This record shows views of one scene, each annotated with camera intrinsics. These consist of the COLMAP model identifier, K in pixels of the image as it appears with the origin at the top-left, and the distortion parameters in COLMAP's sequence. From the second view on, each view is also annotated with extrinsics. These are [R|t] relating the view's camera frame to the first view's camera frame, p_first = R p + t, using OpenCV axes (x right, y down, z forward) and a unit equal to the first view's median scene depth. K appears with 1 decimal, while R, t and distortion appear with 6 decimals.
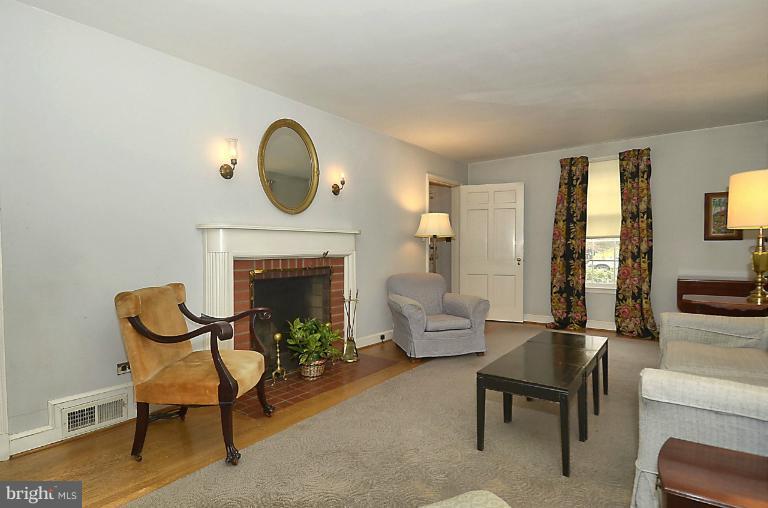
lens RADIAL K [[407.8, 0, 382.3], [0, 407.8, 252.7], [0, 0, 1]] dist [0.005044, 0.000160]
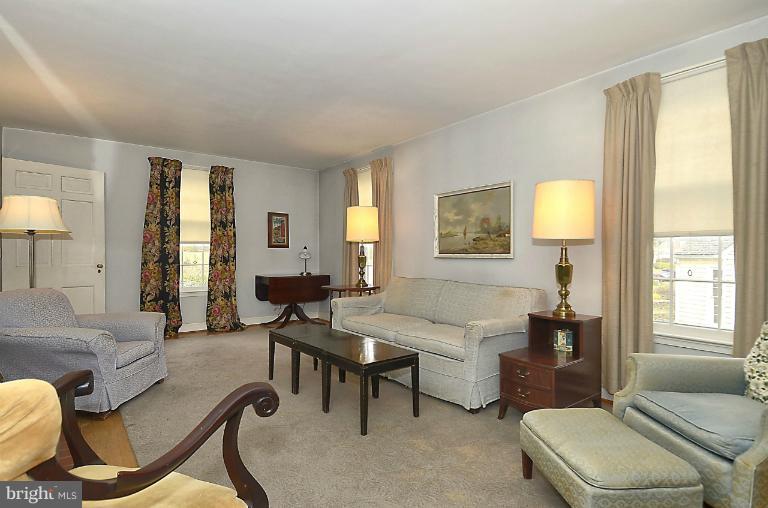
lens RADIAL K [[407.8, 0, 383.8], [0, 407.8, 255.9], [0, 0, 1]] dist [0.005044, 0.000160]
pose [[0.242903, 0.002560, 0.970047, -0.353677], [0.003595, 0.999987, -0.003540, 0.001887], [-0.970044, 0.004347, 0.242890, 0.278588]]
